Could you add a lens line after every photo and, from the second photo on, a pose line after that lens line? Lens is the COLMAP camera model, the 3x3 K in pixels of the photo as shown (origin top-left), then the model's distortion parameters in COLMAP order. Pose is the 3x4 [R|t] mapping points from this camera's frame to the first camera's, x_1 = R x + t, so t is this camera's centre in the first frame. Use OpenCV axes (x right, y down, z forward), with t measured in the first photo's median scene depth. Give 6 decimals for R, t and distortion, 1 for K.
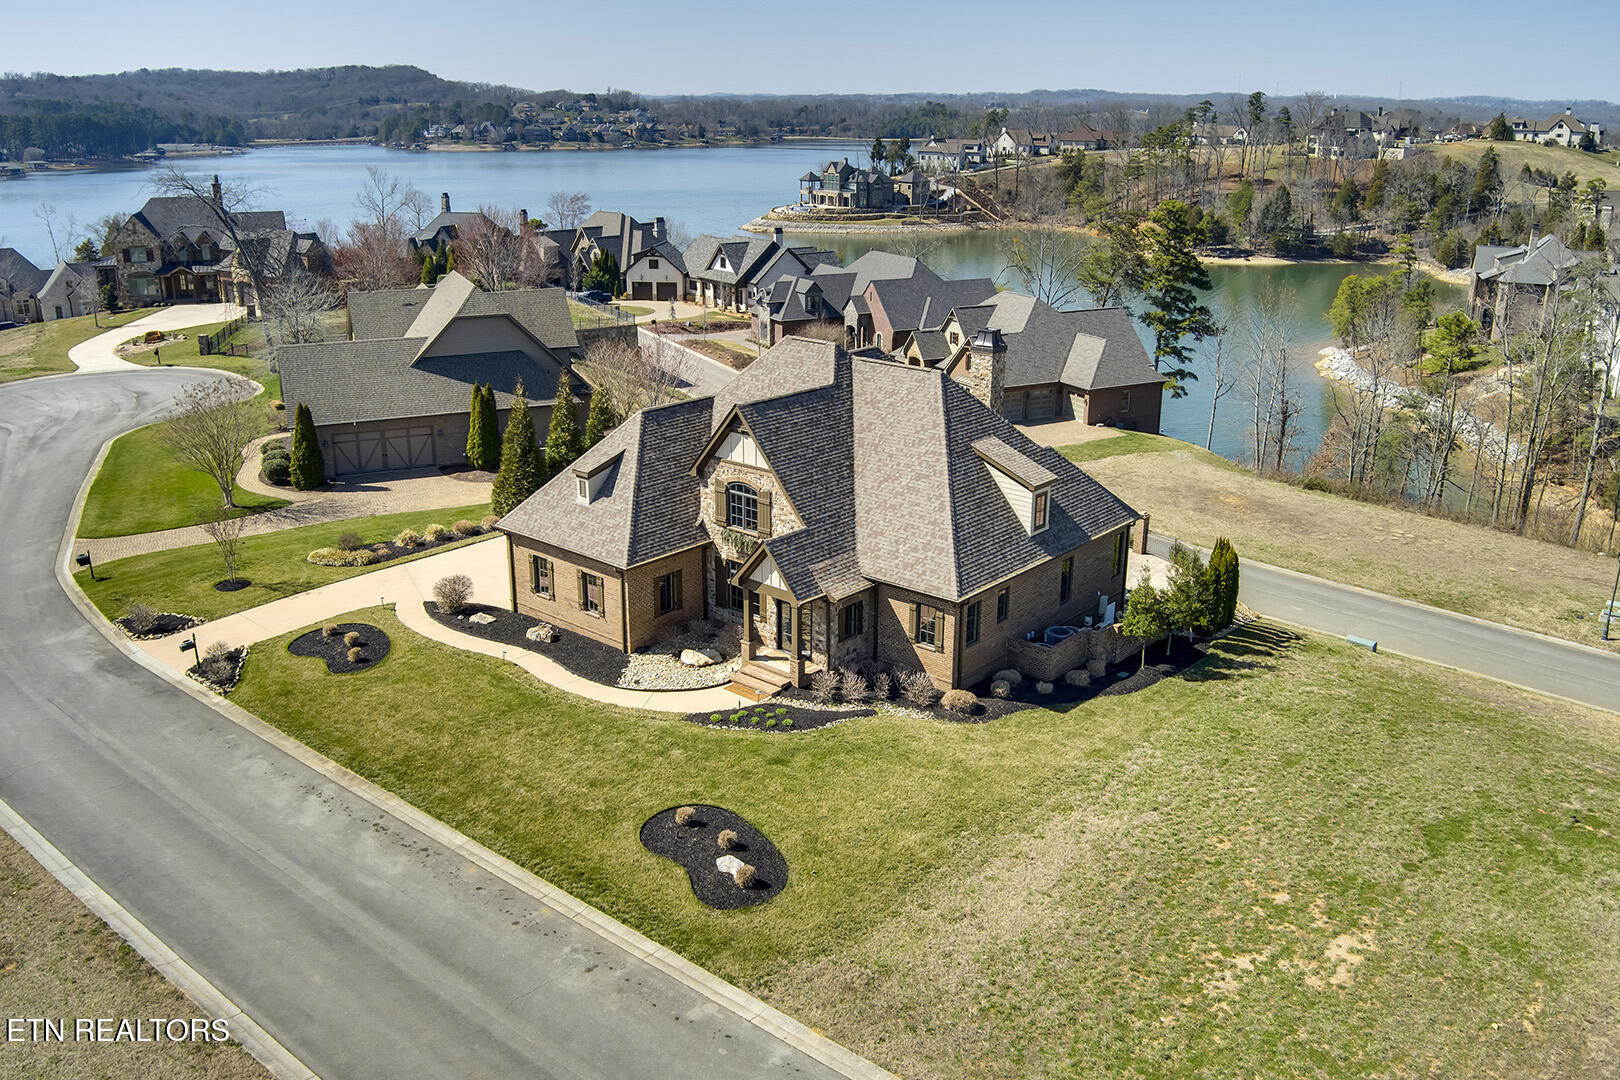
lens RADIAL K [[1392.8, 0, 810.0], [0, 1392.8, 540.0], [0, 0, 1]] dist [-0.075234, 0.017762]
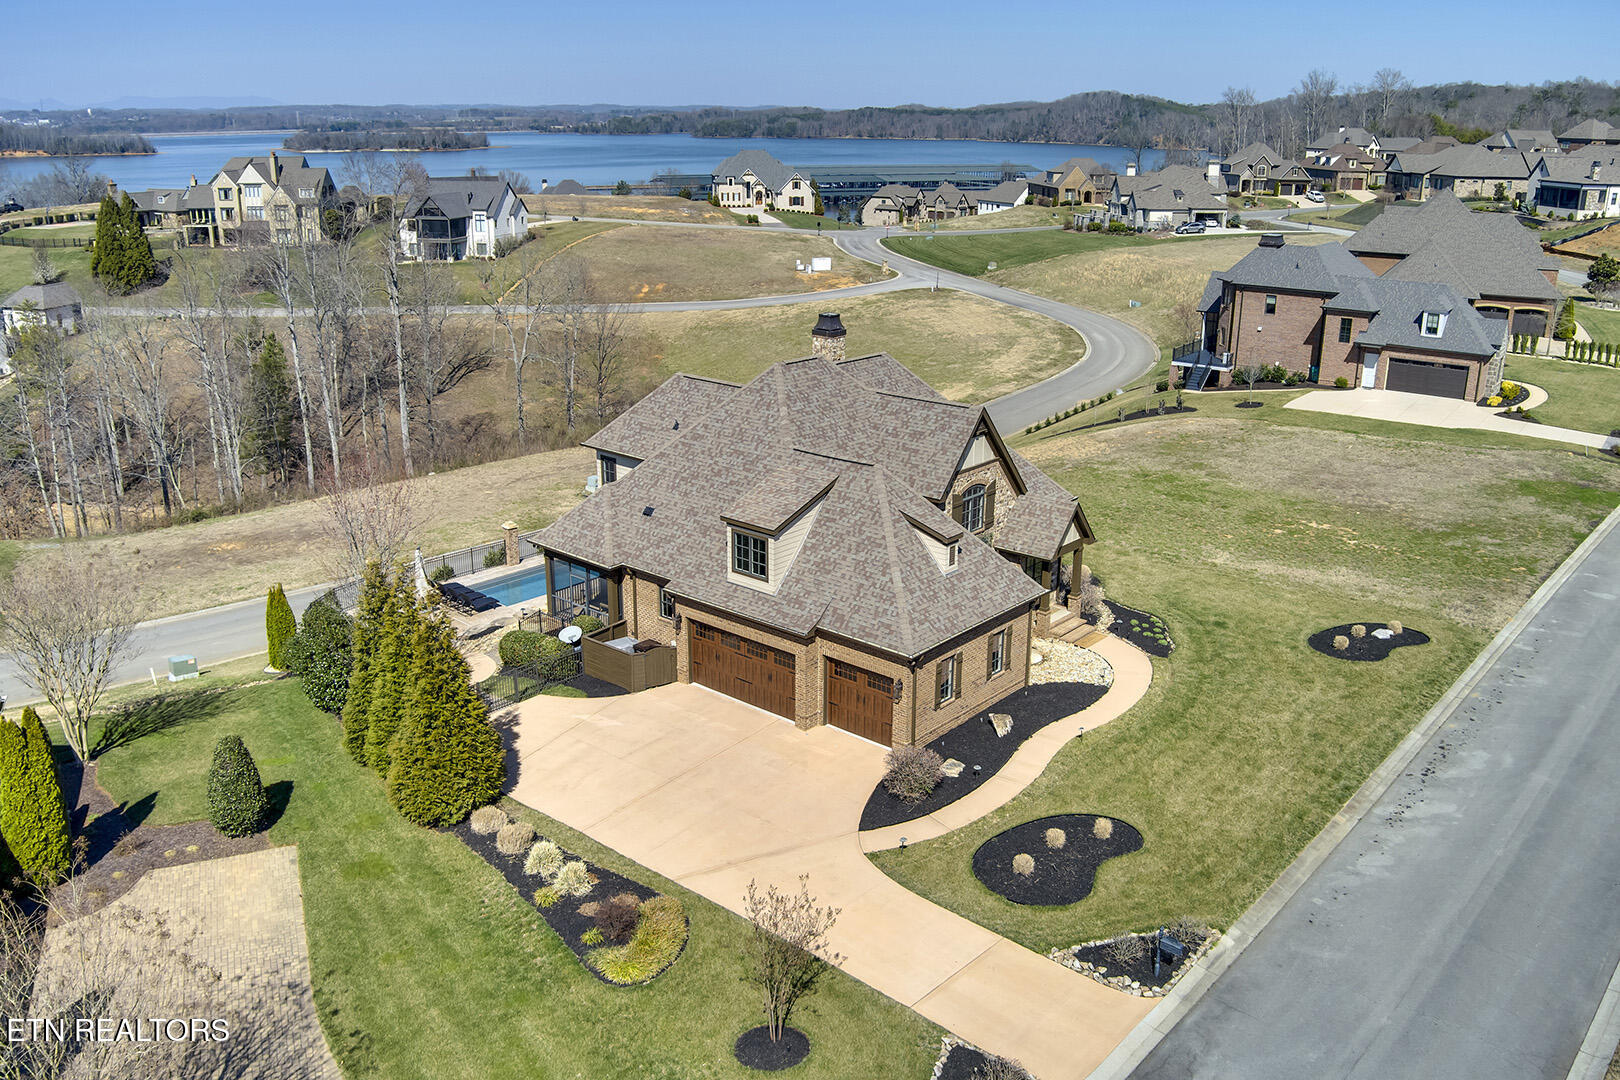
lens RADIAL K [[1392.8, 0, 810.0], [0, 1392.8, 540.0], [0, 0, 1]] dist [-0.075234, 0.017762]
pose [[-0.035899, -0.304348, 0.951884, -1.111115], [0.298923, 0.905619, 0.300829, -0.376161], [-0.953602, 0.295340, 0.058466, 1.178585]]
